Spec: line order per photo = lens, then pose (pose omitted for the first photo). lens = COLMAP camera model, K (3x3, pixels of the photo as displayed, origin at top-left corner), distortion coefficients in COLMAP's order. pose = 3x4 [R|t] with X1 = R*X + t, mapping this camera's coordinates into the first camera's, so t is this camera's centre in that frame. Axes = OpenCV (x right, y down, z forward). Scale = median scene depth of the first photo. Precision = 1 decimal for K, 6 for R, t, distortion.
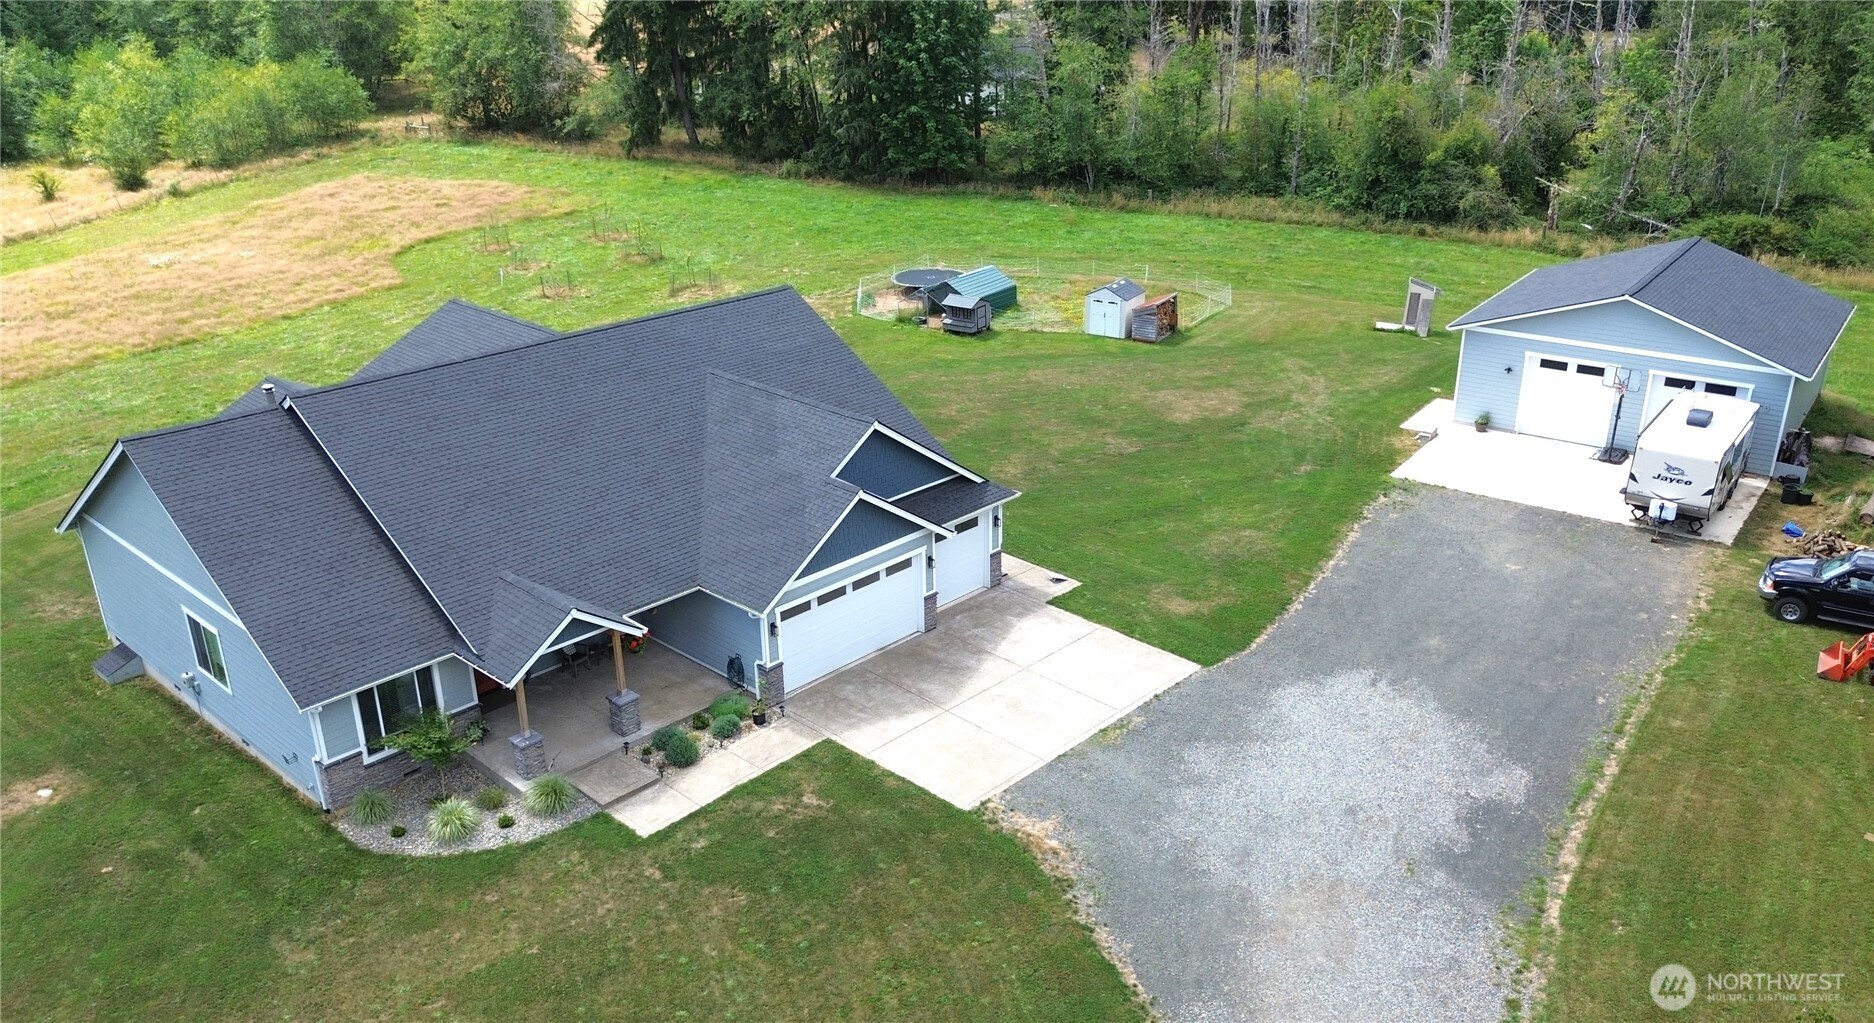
lens RADIAL K [[1343.2, 0, 937.0], [0, 1343.2, 511.5], [0, 0, 1]] dist [-0.072882, -0.002071]
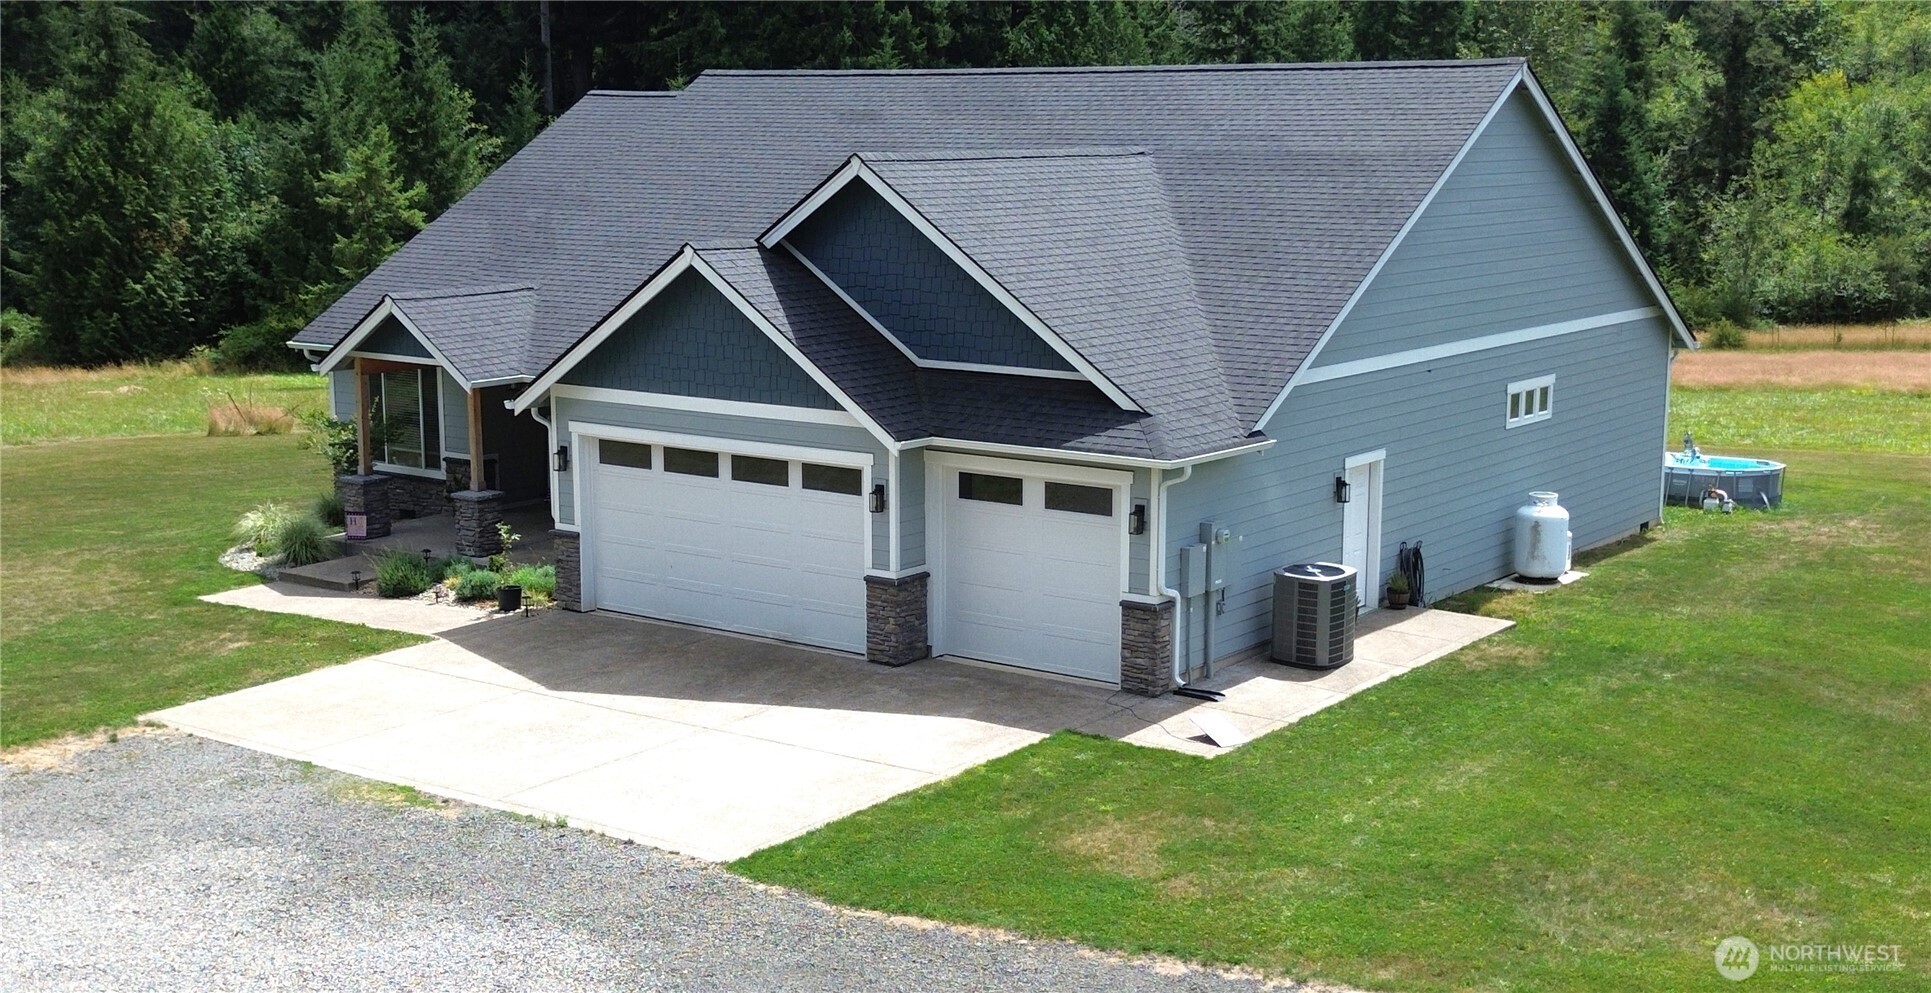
lens RADIAL K [[2299.0, 0, 965.5], [0, 2299.0, 496.5], [0, 0, 1]] dist [0.010463, 0.015283]
pose [[0.153212, 0.182413, -0.971211, 0.657555], [-0.377462, 0.919095, 0.113078, -0.053202], [0.913263, 0.349270, 0.209671, 0.767228]]
